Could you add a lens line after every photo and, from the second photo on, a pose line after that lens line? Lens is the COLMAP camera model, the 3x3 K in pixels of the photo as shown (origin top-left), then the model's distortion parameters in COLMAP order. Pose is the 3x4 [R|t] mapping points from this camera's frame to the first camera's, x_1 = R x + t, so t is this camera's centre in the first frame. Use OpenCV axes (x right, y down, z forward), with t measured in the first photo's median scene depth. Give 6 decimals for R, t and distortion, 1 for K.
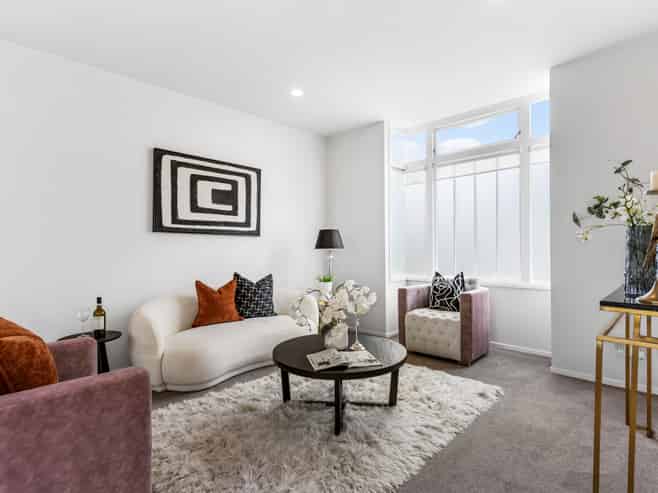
lens RADIAL K [[355.7, 0, 330.7], [0, 355.7, 248.5], [0, 0, 1]] dist [0.003186, -0.002205]
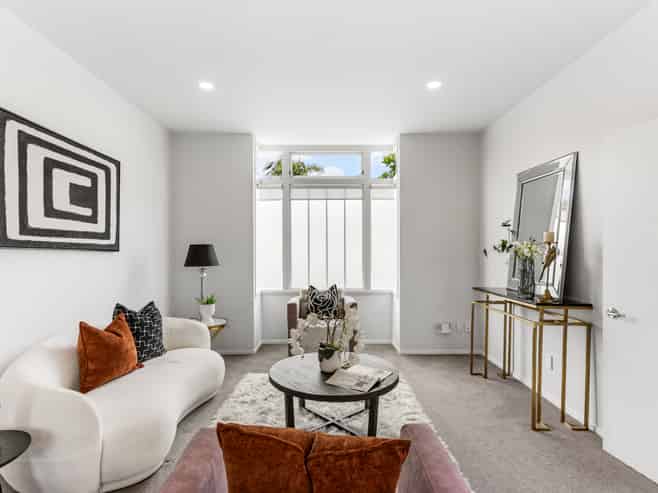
lens RADIAL K [[355.7, 0, 337.2], [0, 355.7, 257.7], [0, 0, 1]] dist [0.003186, -0.002205]
pose [[0.712496, -0.004369, 0.701663, -0.429407], [-0.004430, 0.999933, 0.010725, -0.033988], [-0.701662, -0.010750, 0.712428, 0.157408]]
